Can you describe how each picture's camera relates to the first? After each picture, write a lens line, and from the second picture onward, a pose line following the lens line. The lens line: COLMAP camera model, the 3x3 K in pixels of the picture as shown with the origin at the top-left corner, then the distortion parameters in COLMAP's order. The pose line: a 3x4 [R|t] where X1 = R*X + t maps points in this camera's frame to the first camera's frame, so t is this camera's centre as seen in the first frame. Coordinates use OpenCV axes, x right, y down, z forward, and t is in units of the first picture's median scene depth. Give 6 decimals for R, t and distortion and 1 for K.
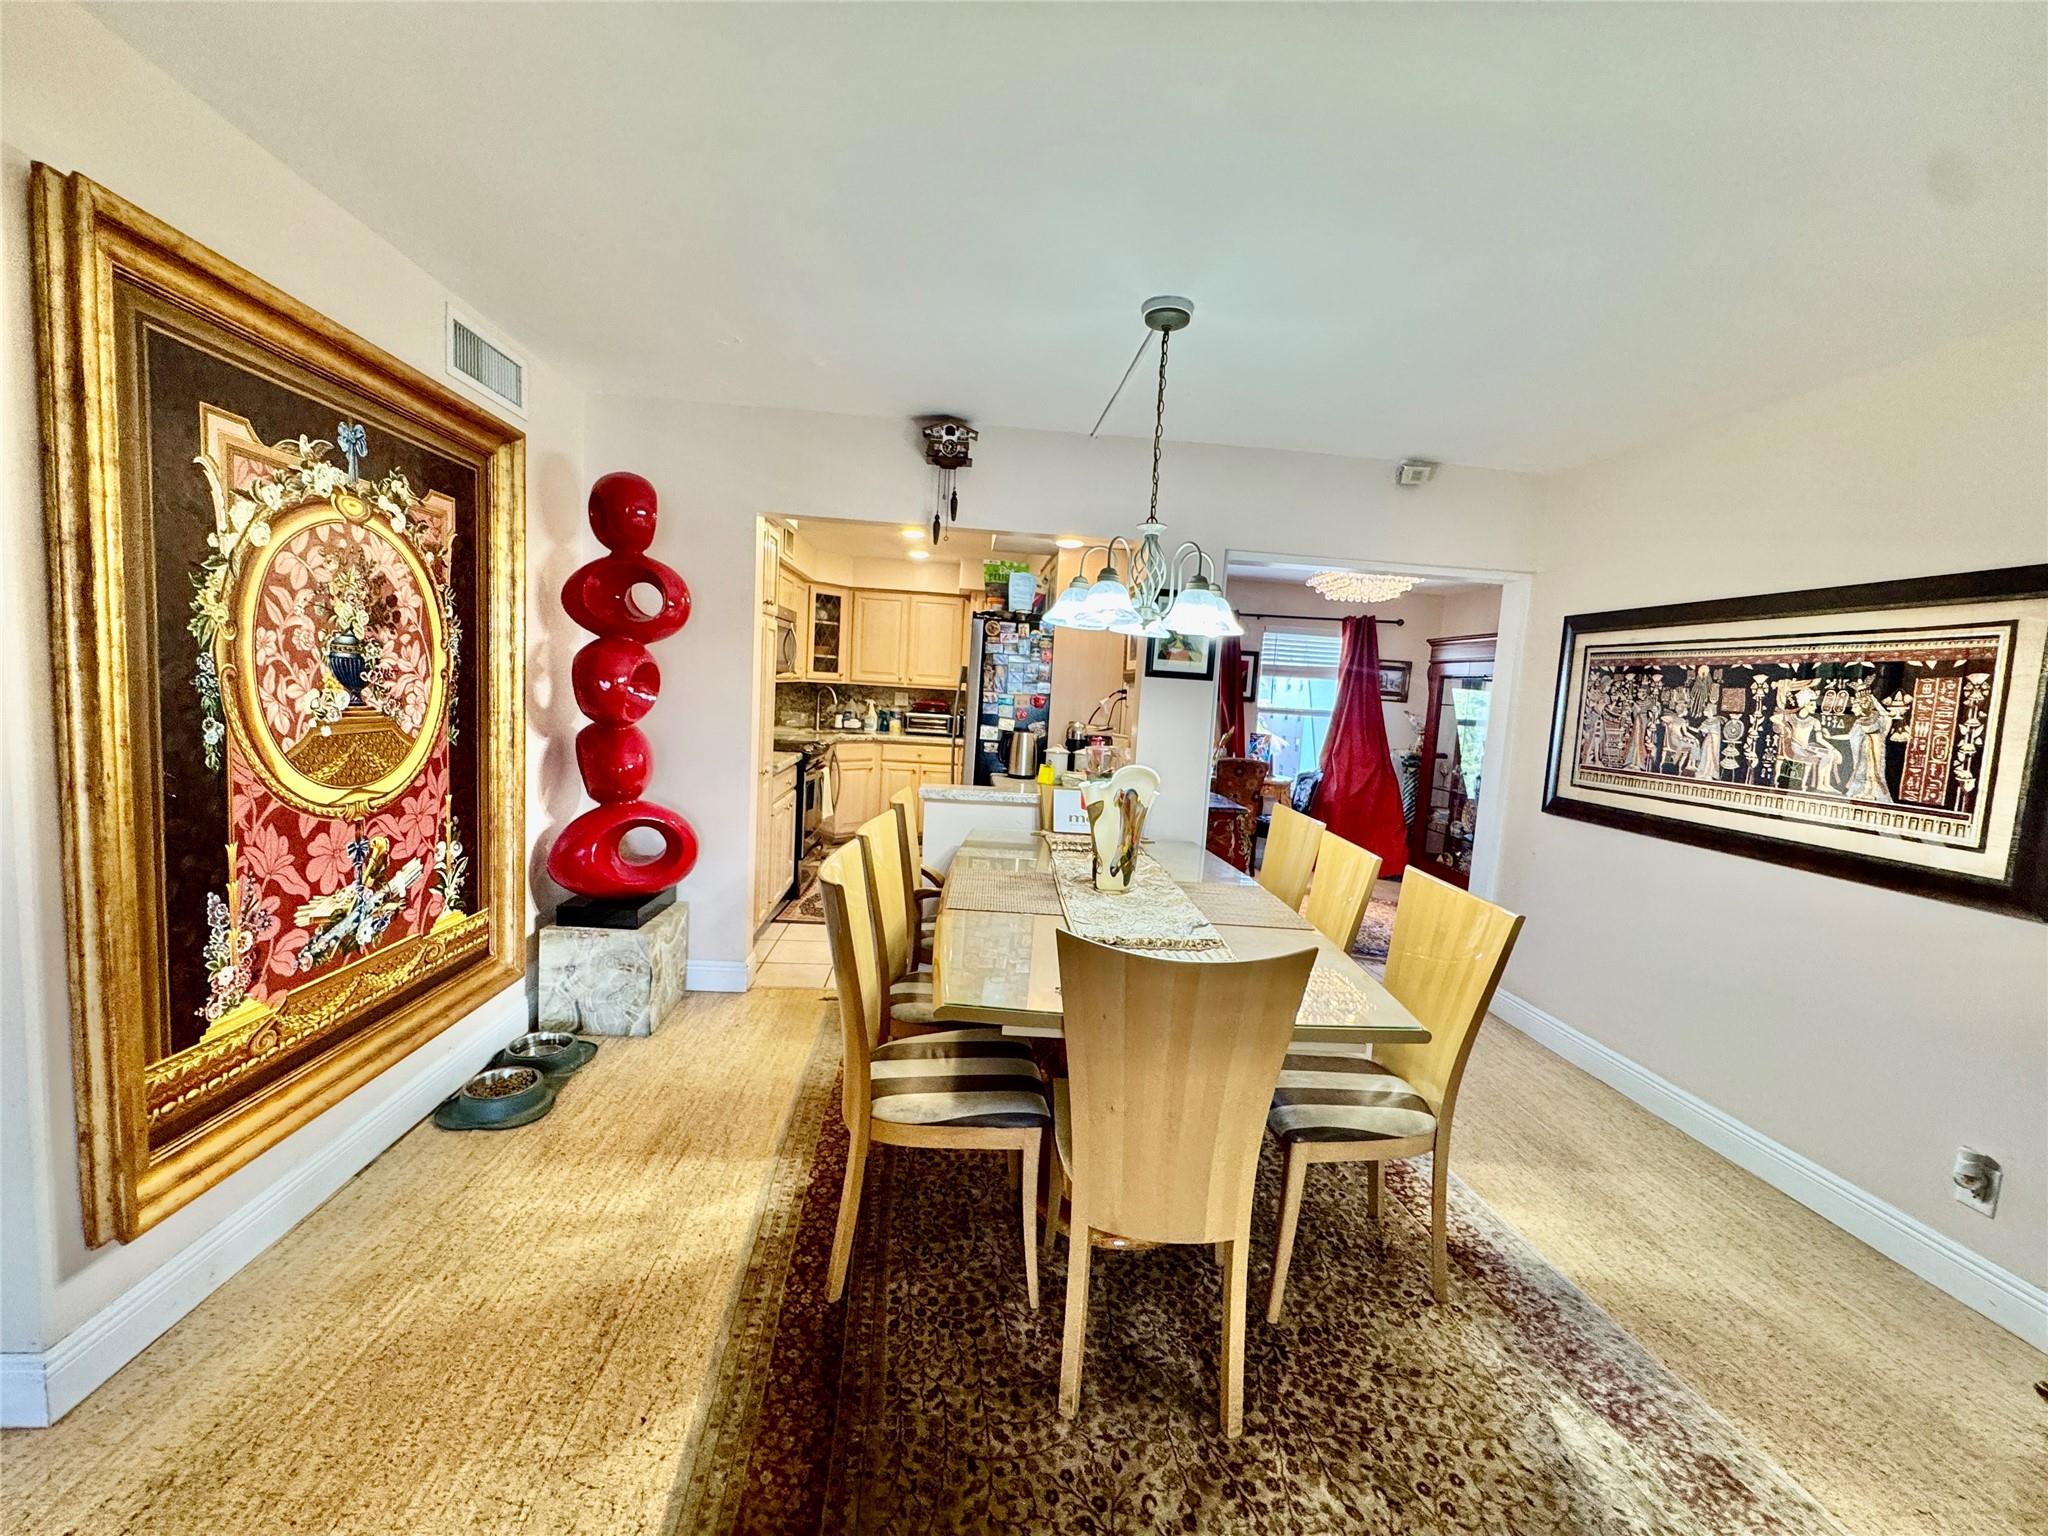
lens RADIAL K [[818.2, 0, 1026.8], [0, 818.2, 769.5], [0, 0, 1]] dist [-0.001041, -0.000199]
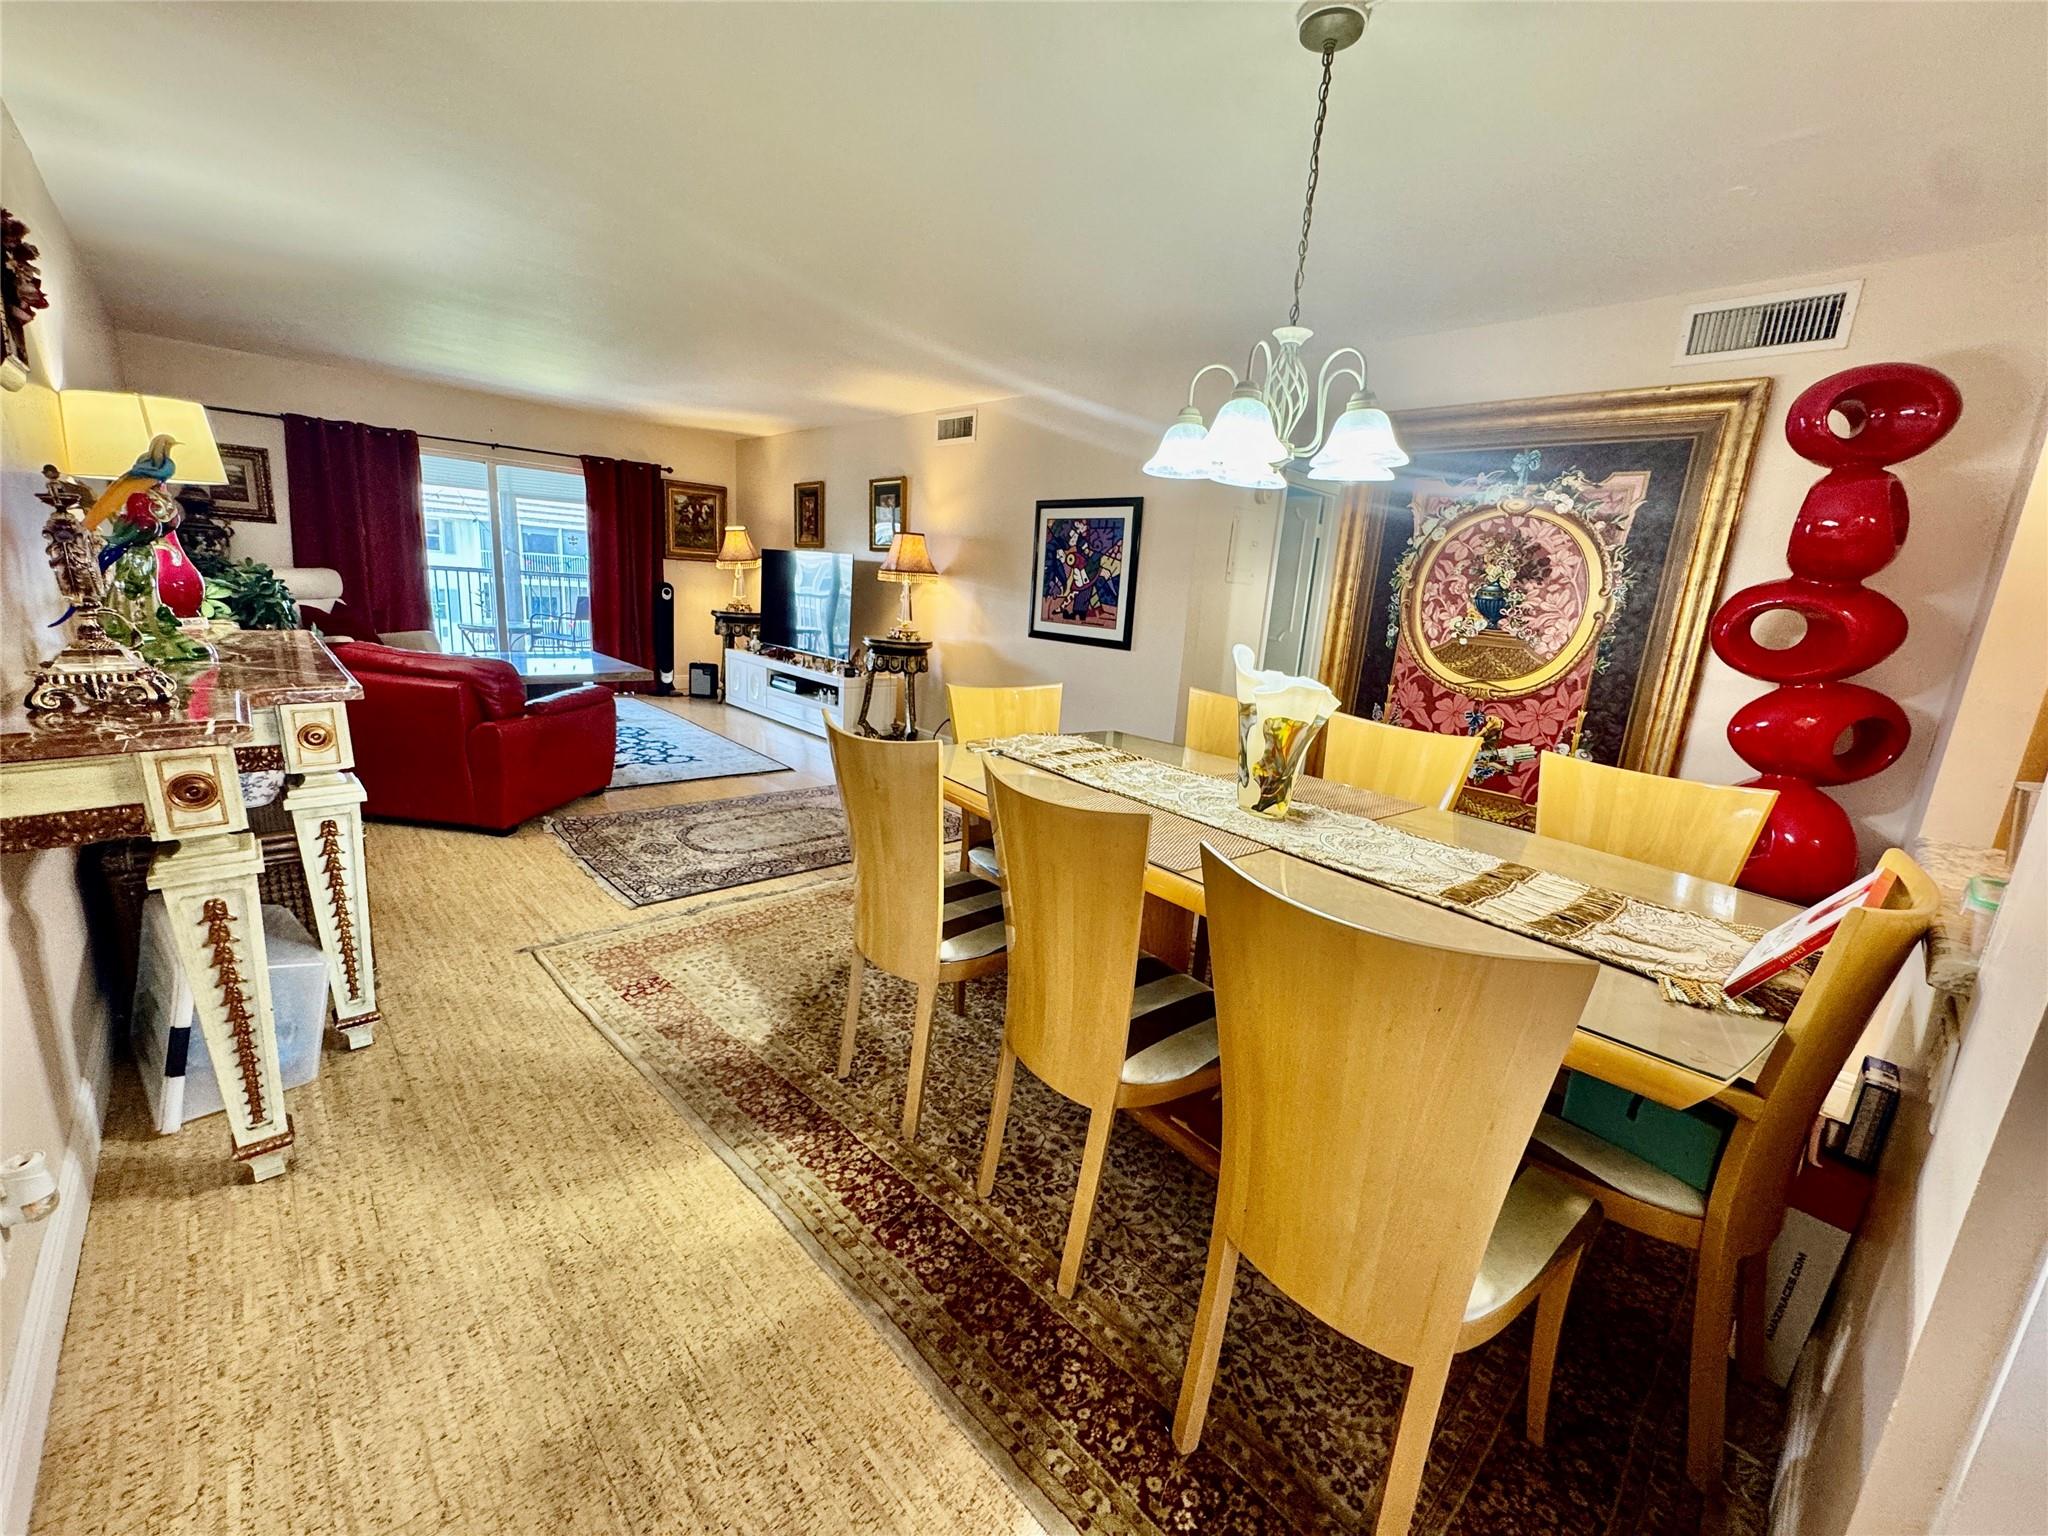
lens RADIAL K [[818.2, 0, 1023.7], [0, 818.2, 766.1], [0, 0, 1]] dist [-0.001041, -0.000199]
pose [[-0.774846, 0.024718, -0.631667, 0.867178], [-0.179830, 0.949332, 0.257741, -0.066276], [0.606032, 0.313302, -0.731141, 1.582219]]
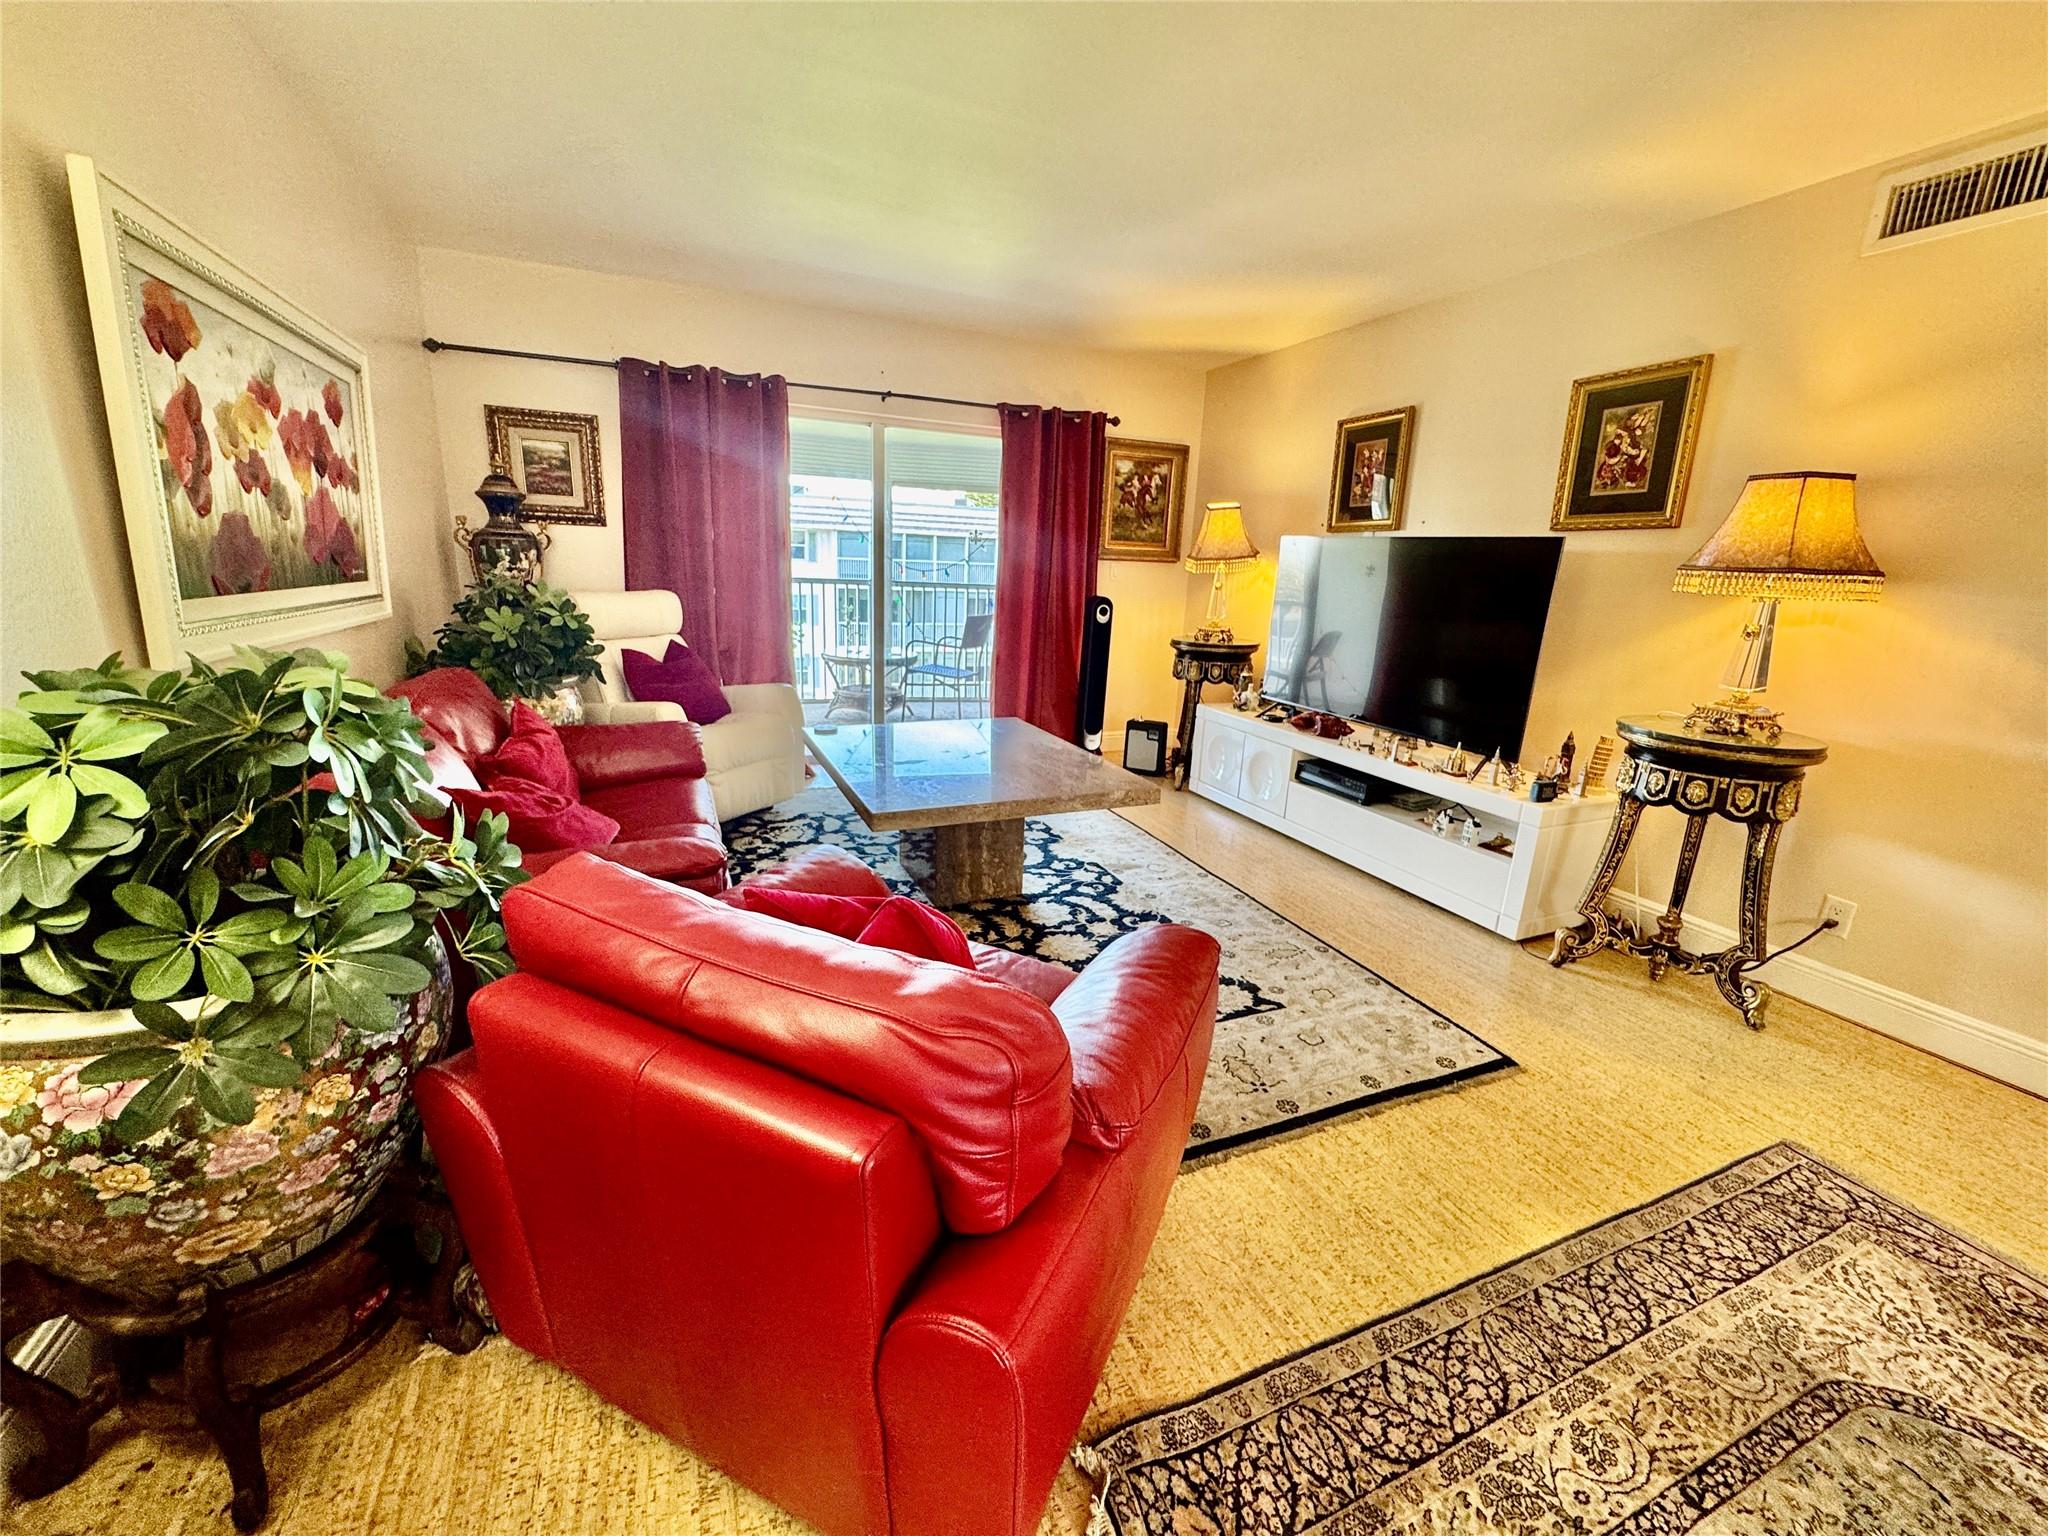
lens RADIAL K [[818.2, 0, 1025.0], [0, 818.2, 764.5], [0, 0, 1]] dist [-0.001041, -0.000199]
pose [[-0.943430, -0.018079, -0.331078, 0.767447], [-0.128849, 0.940026, 0.315831, 0.108050], [0.305512, 0.340624, -0.889178, 0.015291]]
